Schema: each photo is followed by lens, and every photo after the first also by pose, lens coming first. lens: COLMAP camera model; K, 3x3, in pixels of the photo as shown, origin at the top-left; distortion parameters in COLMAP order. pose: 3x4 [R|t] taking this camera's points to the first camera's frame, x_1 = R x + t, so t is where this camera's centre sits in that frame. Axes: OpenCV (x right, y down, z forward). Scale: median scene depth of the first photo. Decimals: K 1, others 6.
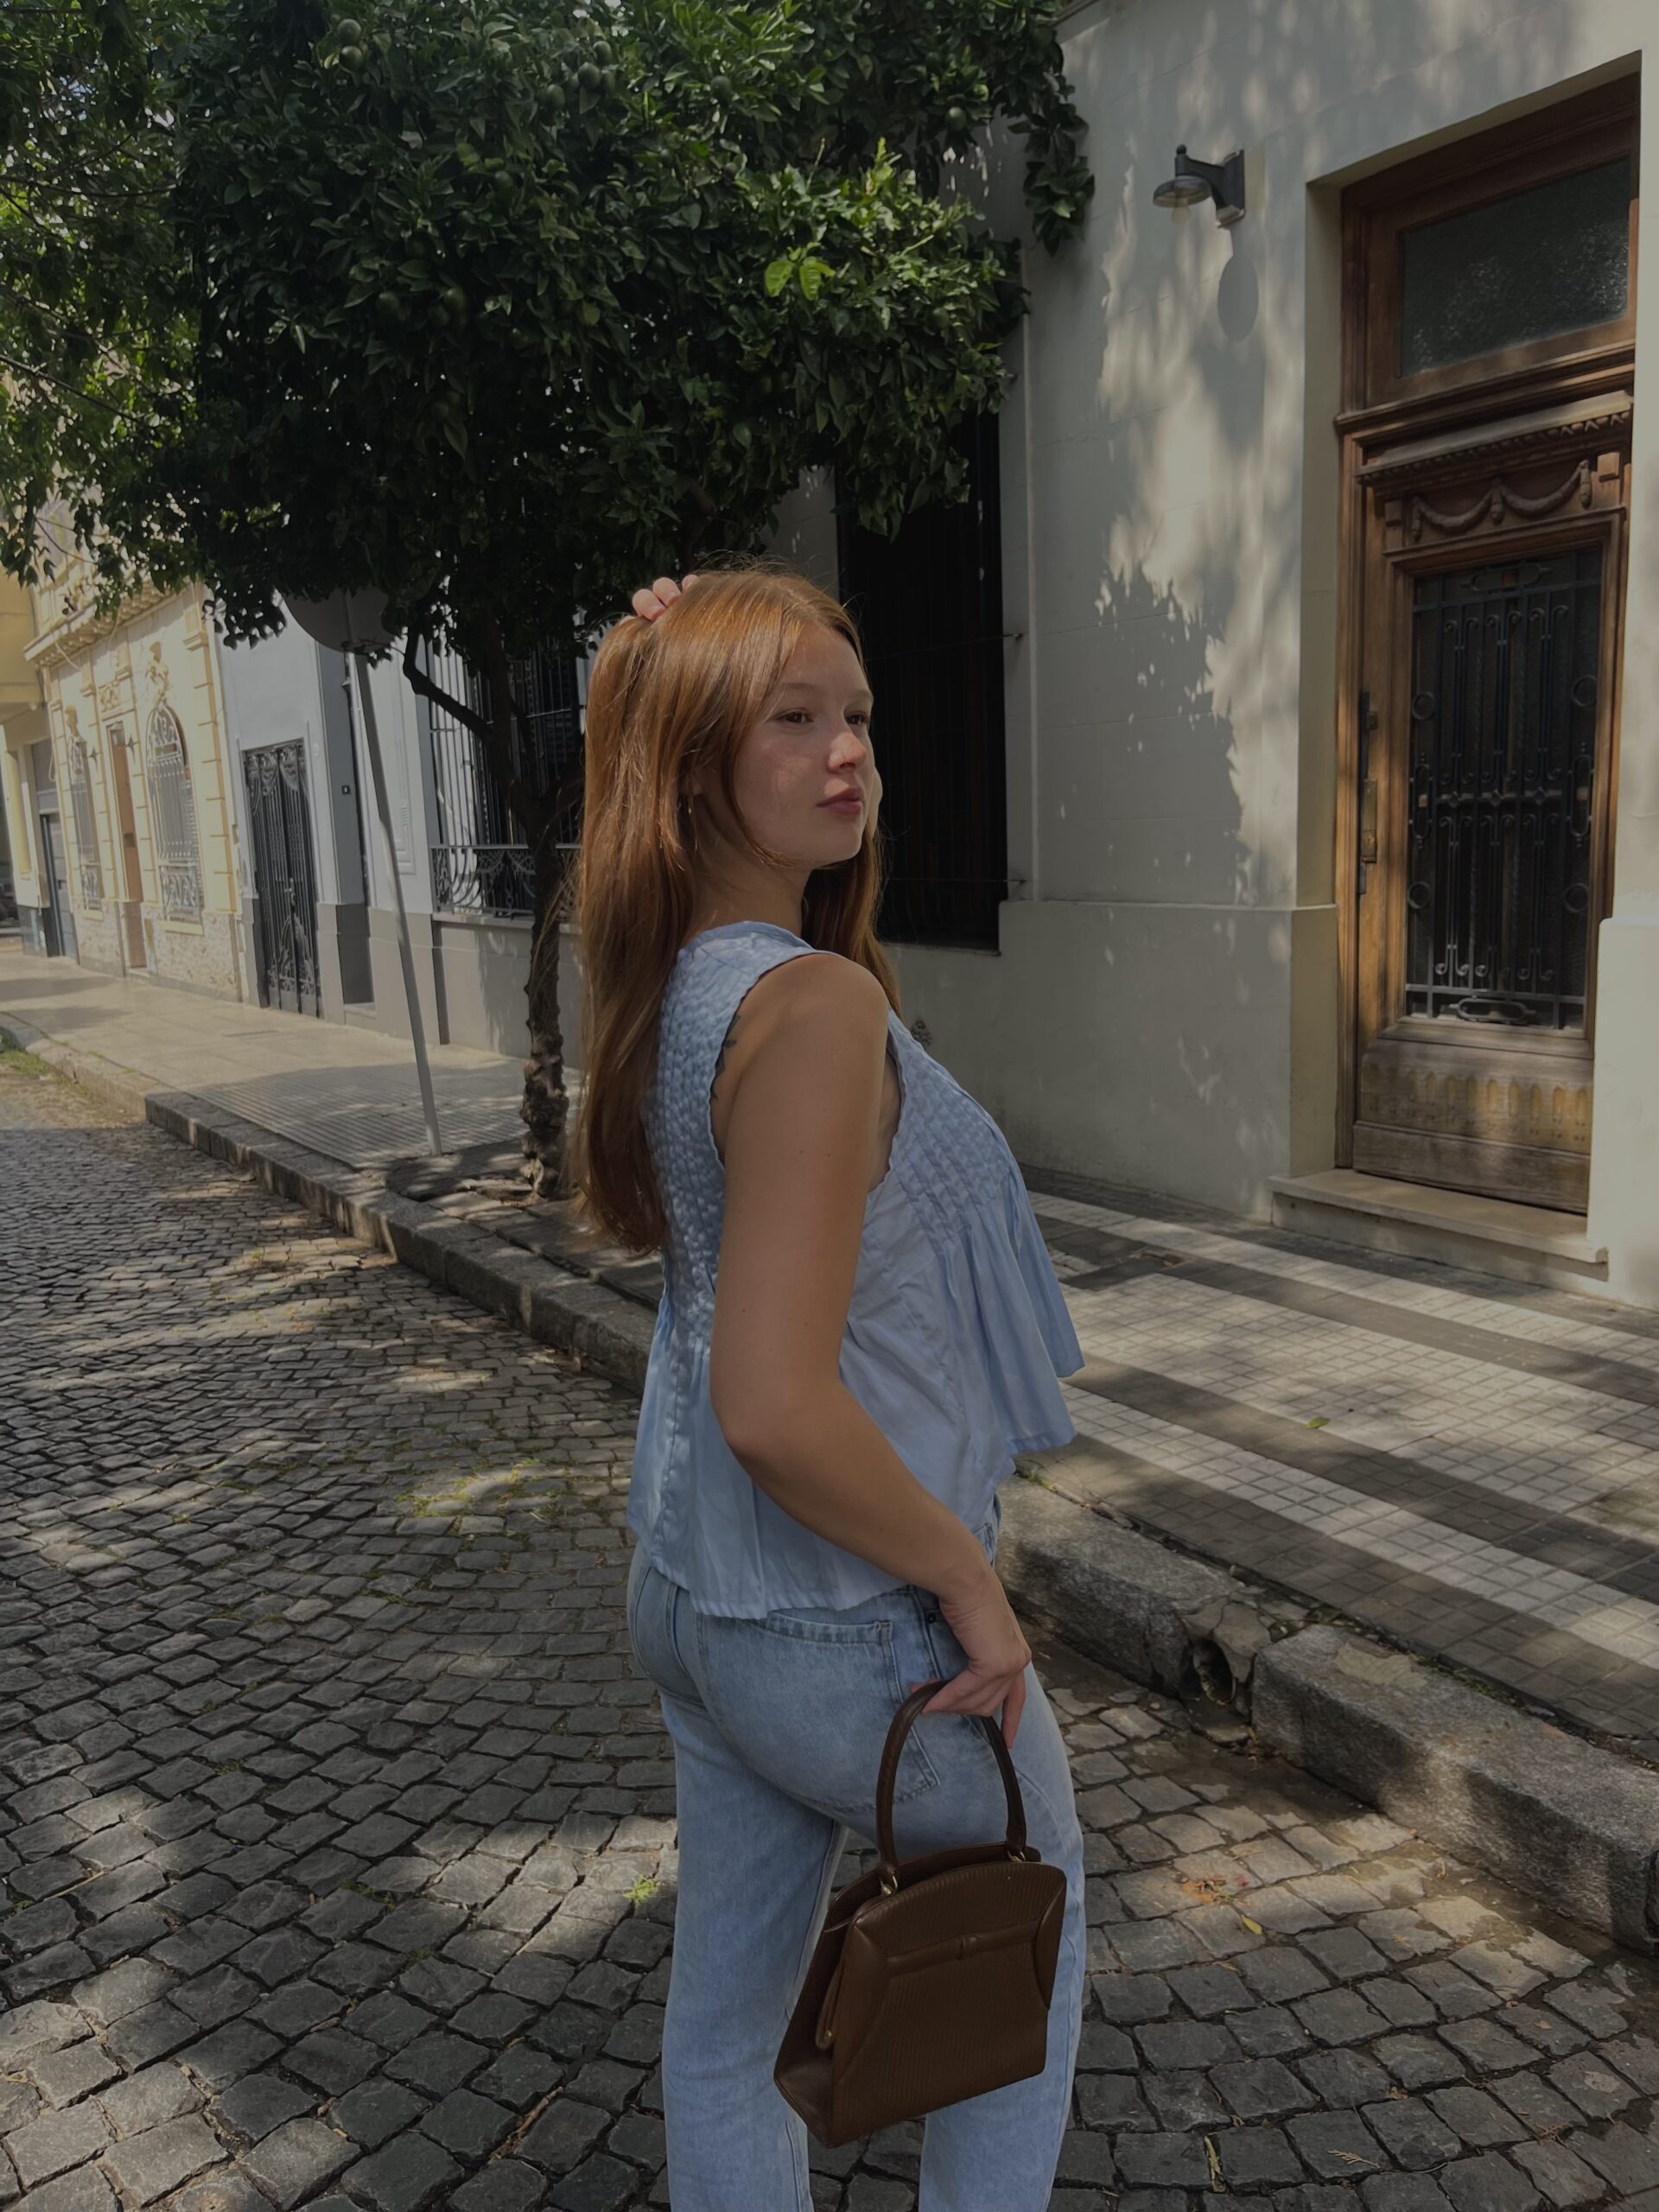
lens RADIAL K [[1698.5, 0, 829.5], [0, 1698.5, 1106.0], [0, 0, 1]] dist [0.003653, 0.001224]
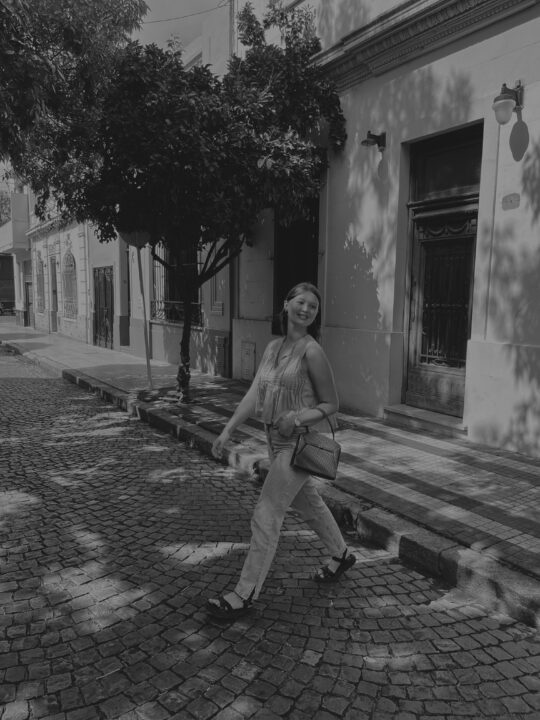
lens RADIAL K [[547.2, 0, 270.0], [0, 547.2, 360.0], [0, 0, 1]] dist [0.010084, -0.005489]
pose [[0.998750, 0.049830, 0.003829, 0.007123], [-0.049584, 0.997577, -0.048803, 0.015388], [-0.006252, 0.048553, 0.998801, -0.191111]]
